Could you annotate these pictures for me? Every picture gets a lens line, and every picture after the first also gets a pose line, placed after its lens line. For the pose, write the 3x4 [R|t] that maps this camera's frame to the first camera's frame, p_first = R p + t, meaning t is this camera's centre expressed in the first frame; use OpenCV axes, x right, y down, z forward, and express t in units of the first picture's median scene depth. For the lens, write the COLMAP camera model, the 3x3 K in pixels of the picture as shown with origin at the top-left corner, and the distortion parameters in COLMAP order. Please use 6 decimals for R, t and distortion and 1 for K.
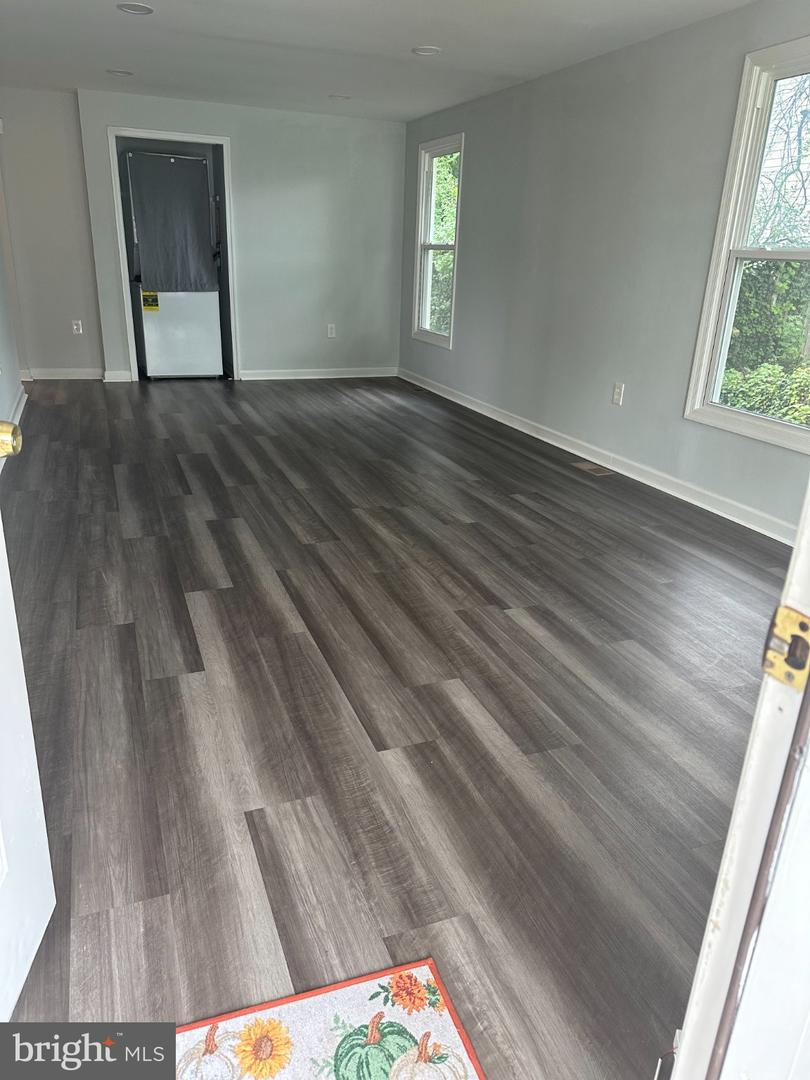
lens RADIAL K [[762.2, 0, 405.8], [0, 762.2, 541.7], [0, 0, 1]] dist [0.035688, -0.052087]
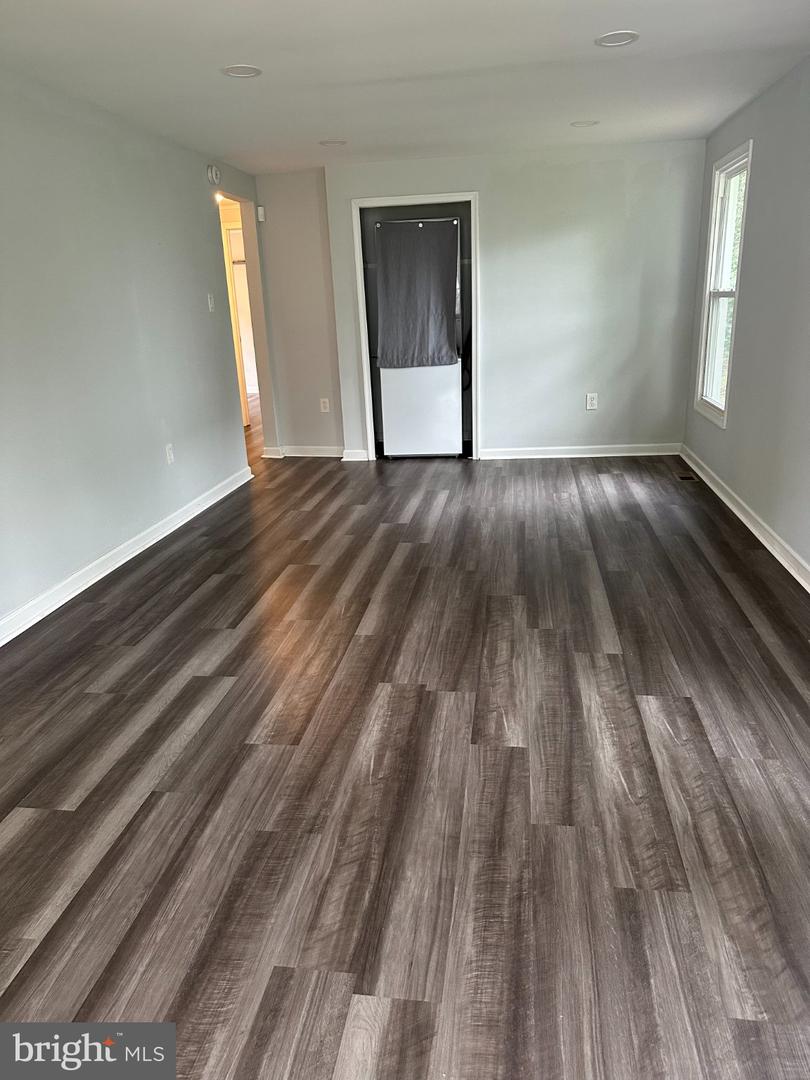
lens RADIAL K [[762.2, 0, 399.9], [0, 762.2, 534.8], [0, 0, 1]] dist [0.035688, -0.052087]
pose [[0.857965, 0.073285, -0.508455, 0.307304], [-0.106084, 0.993713, -0.035779, -0.163704], [0.502636, 0.084636, 0.860345, 0.397624]]
